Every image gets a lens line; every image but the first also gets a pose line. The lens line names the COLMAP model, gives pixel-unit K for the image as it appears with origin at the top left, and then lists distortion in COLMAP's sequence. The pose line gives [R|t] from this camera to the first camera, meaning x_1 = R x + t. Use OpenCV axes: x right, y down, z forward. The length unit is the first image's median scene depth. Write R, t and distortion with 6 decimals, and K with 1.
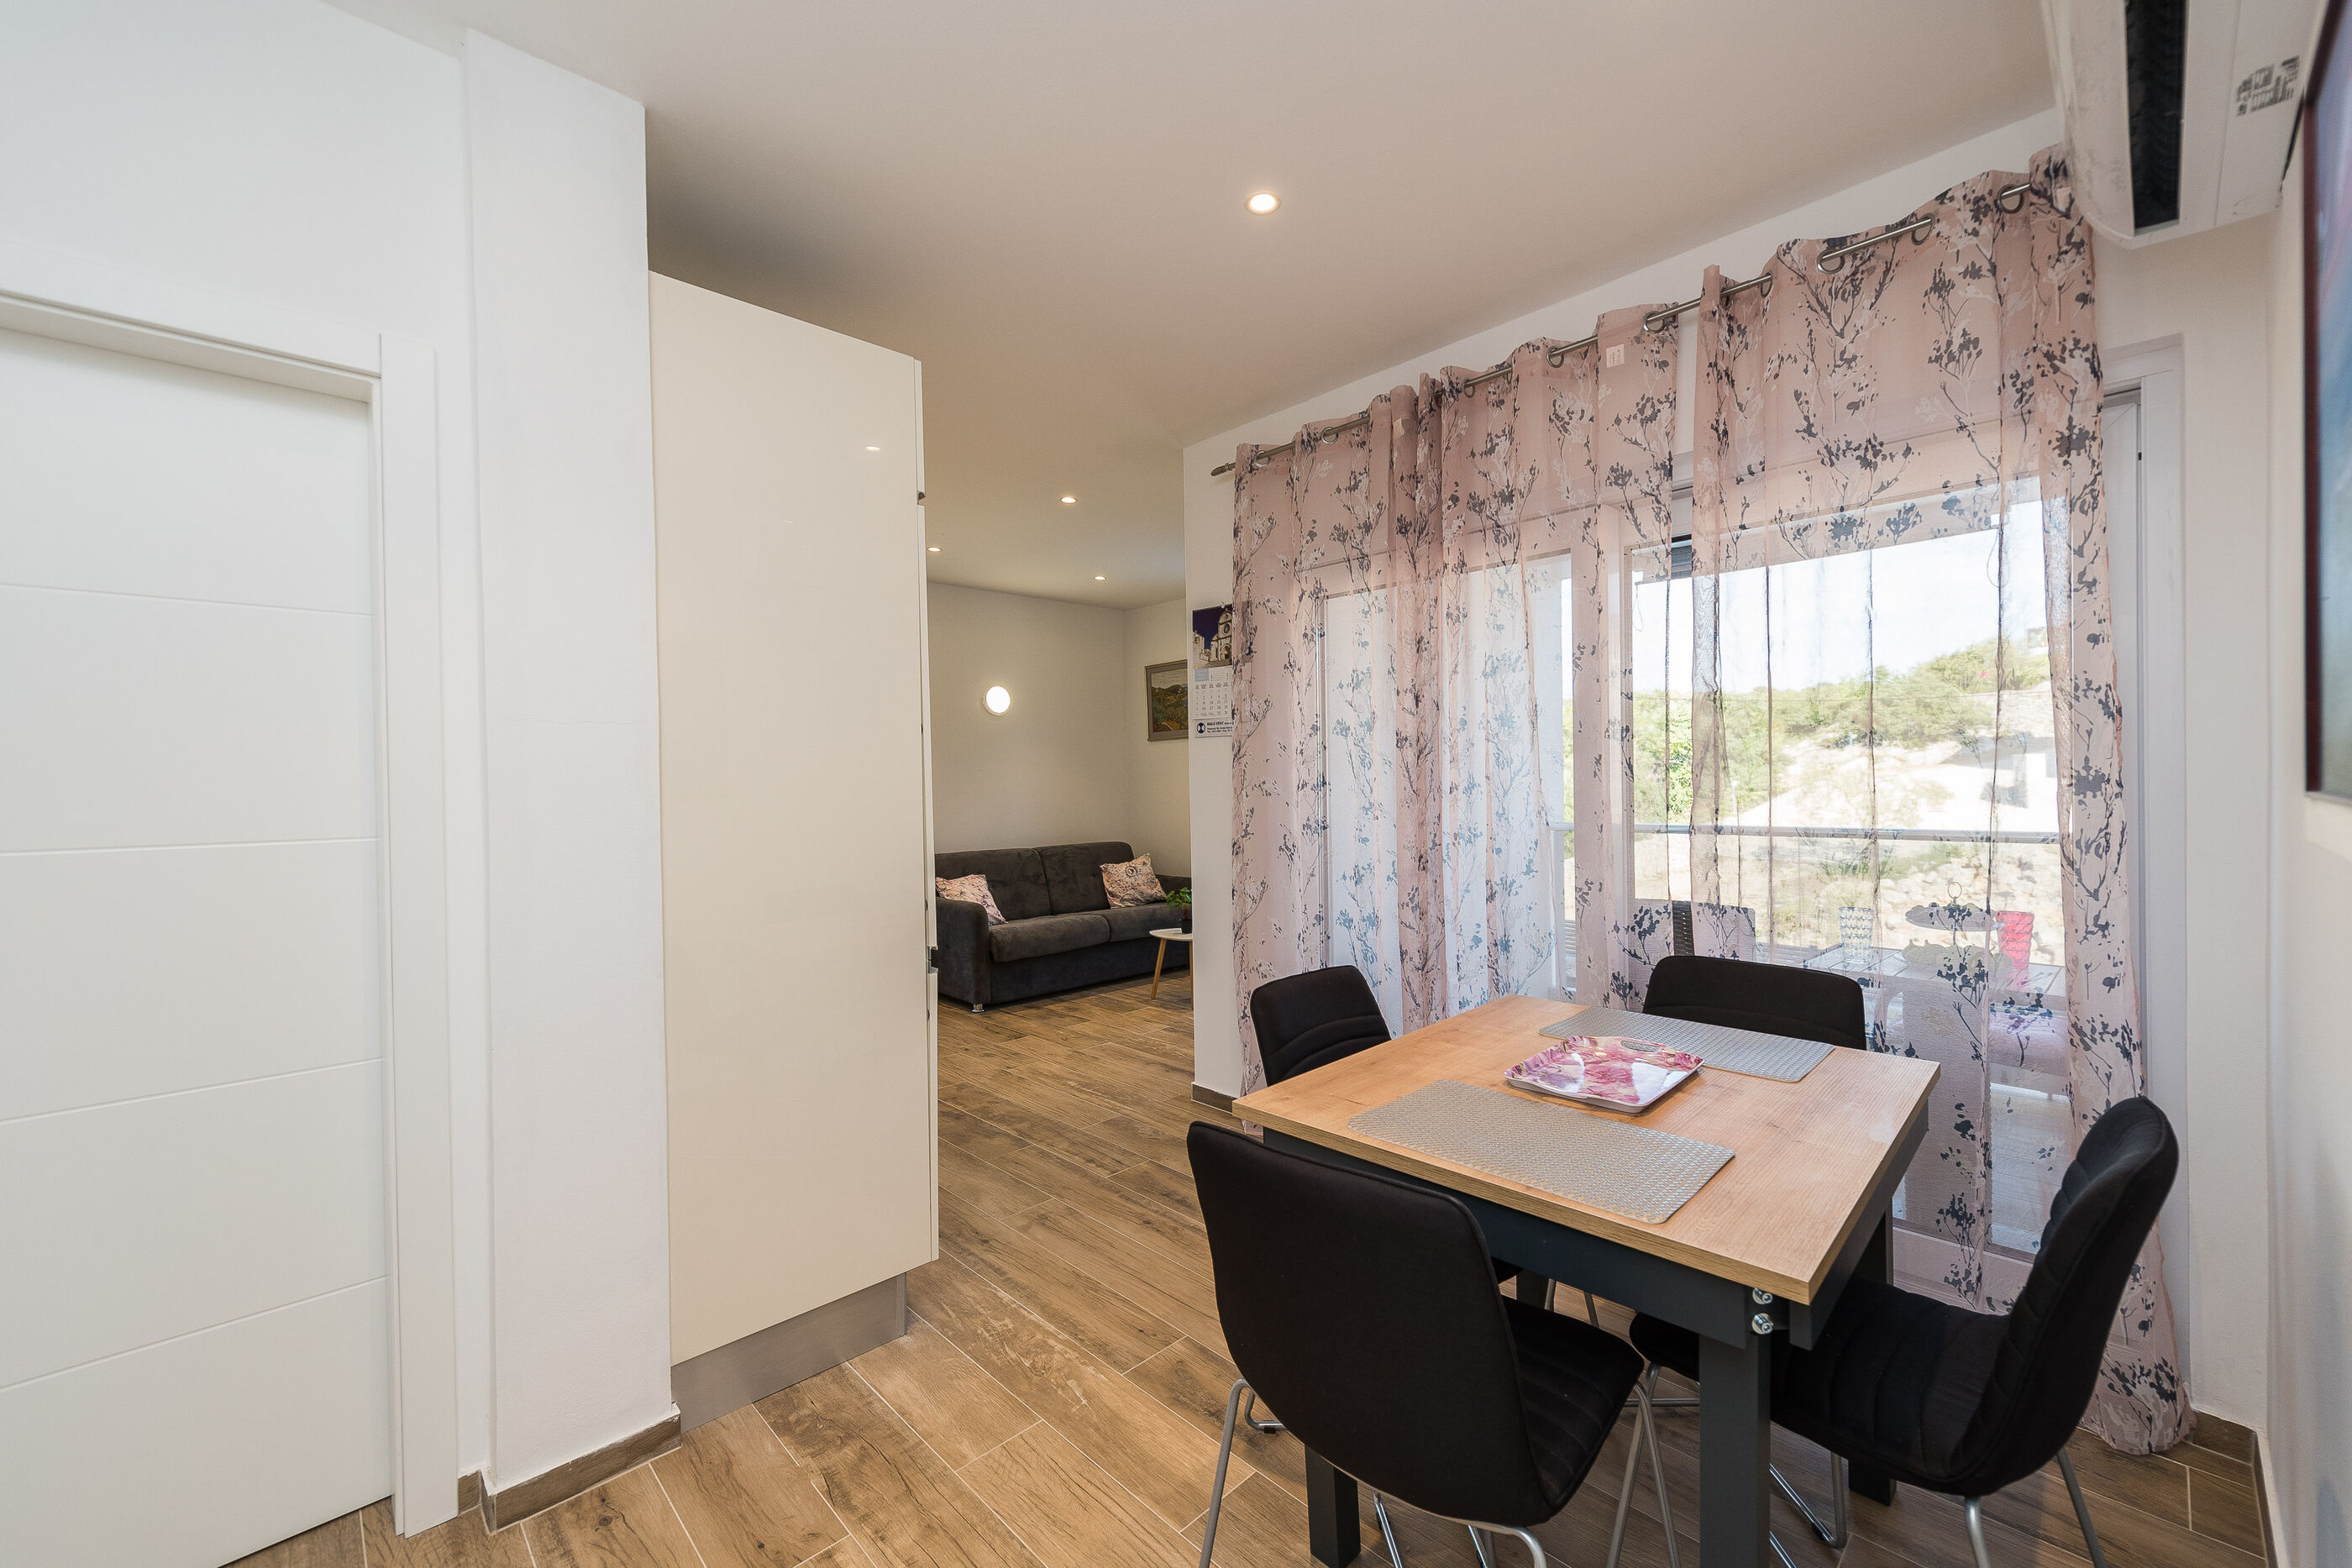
lens RADIAL K [[907.0, 0, 1174.2], [0, 907.0, 791.6], [0, 0, 1]] dist [-0.000251, -0.005281]
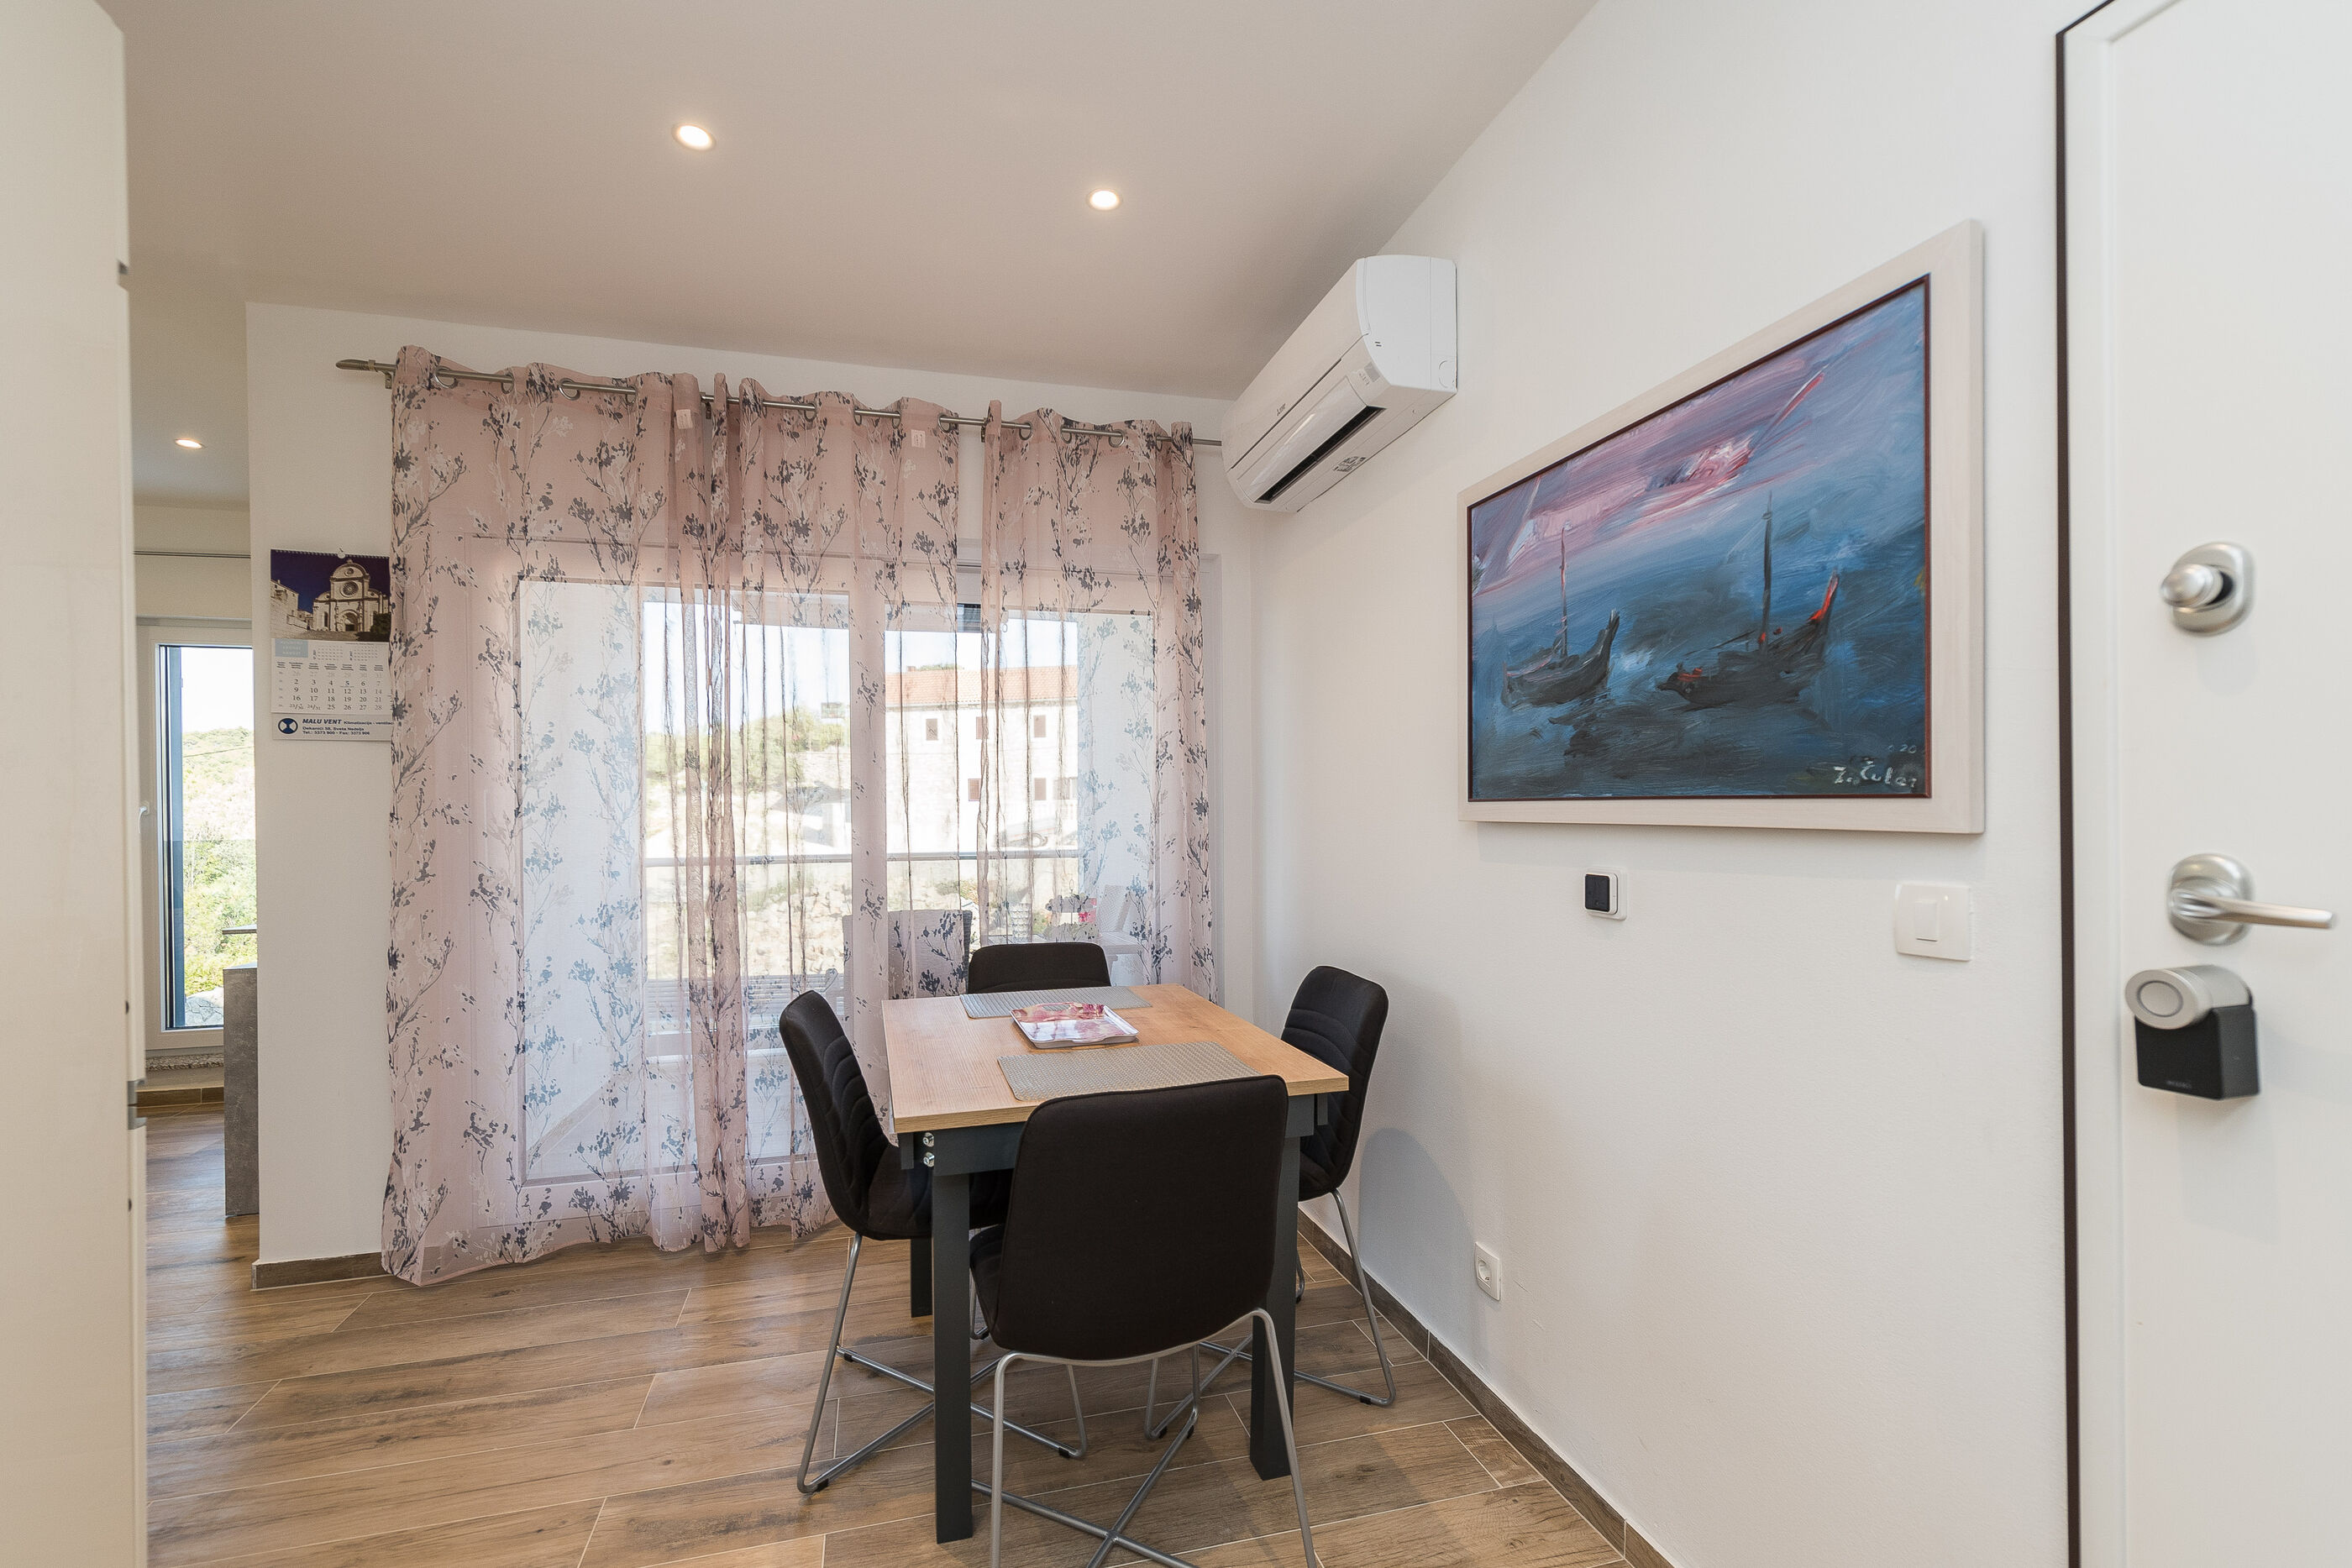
lens RADIAL K [[979.1, 0, 1117.5], [0, 979.1, 816.8], [0, 0, 1]] dist [-0.000745, -0.006421]
pose [[0.488554, 0.006350, 0.872511, -0.308771], [0.011965, 0.999831, -0.013976, 0.015347], [-0.872452, 0.017267, 0.488395, 0.111906]]
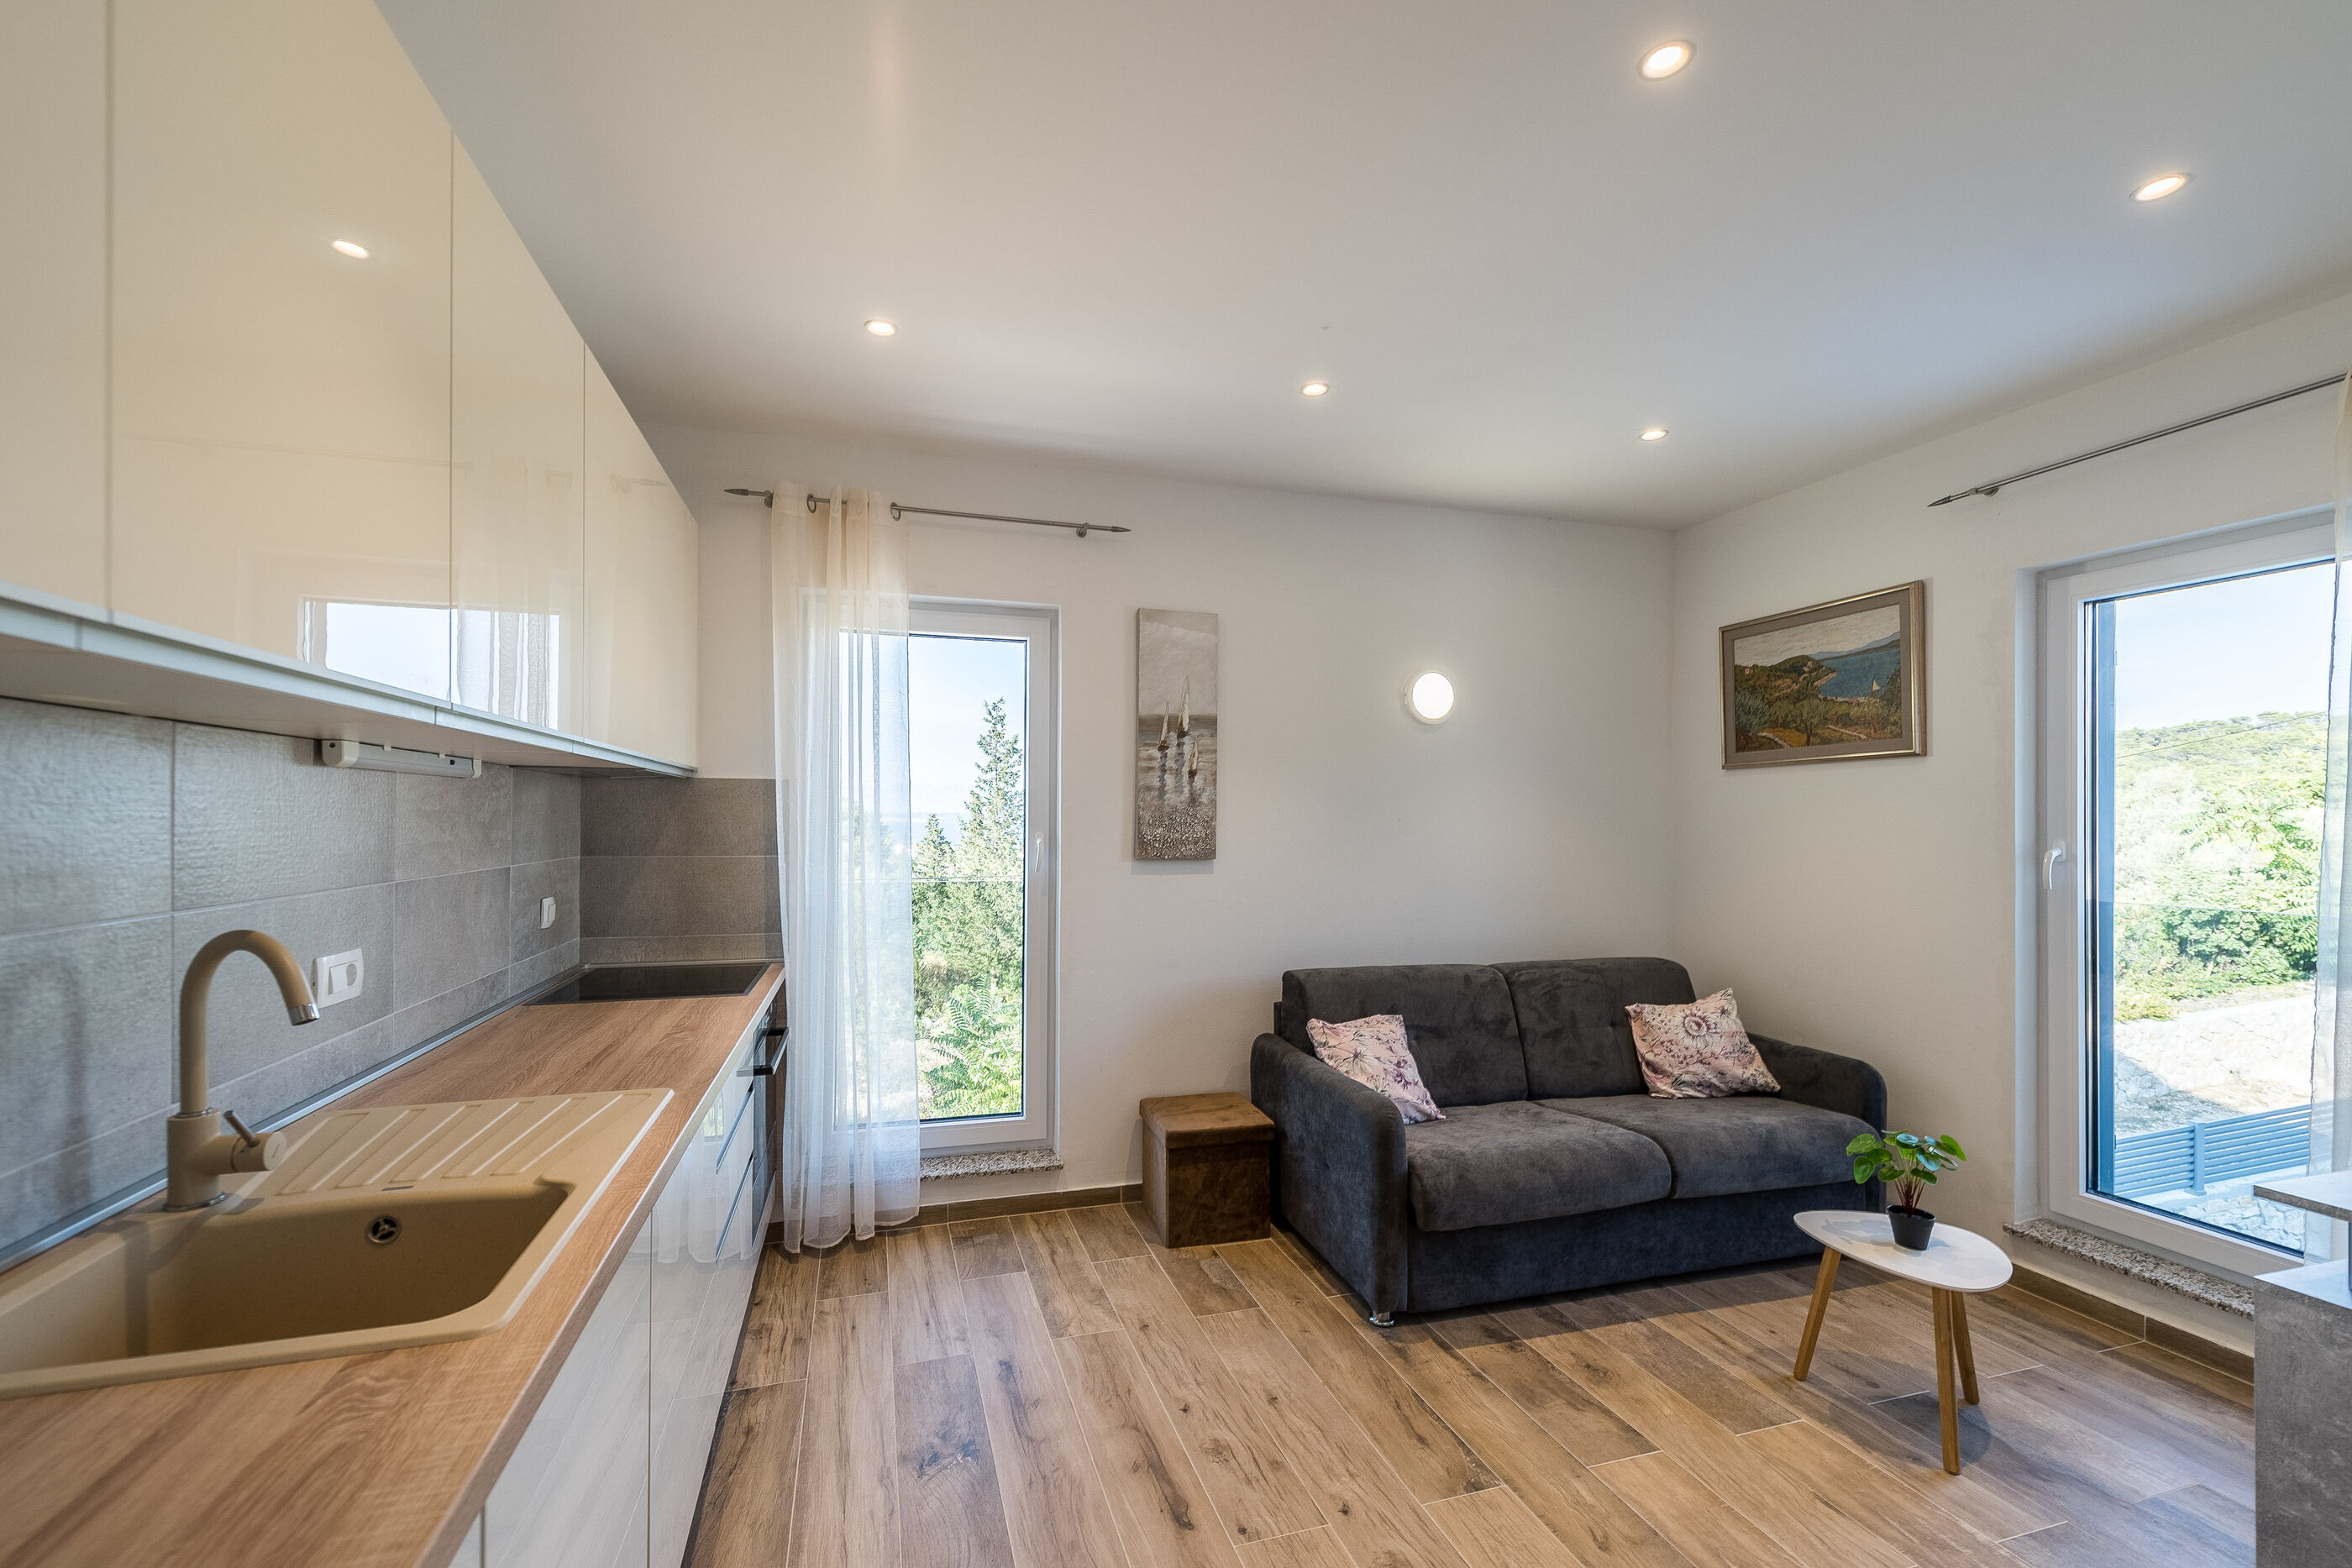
lens RADIAL K [[941.8, 0, 1156.7], [0, 941.8, 818.8], [0, 0, 1]] dist [0.018242, -0.005589]
pose [[0.891841, 0.015786, -0.452074, -0.148943], [-0.021017, 0.999758, -0.006552, -0.033697], [0.451861, 0.015345, 0.891957, 0.739231]]
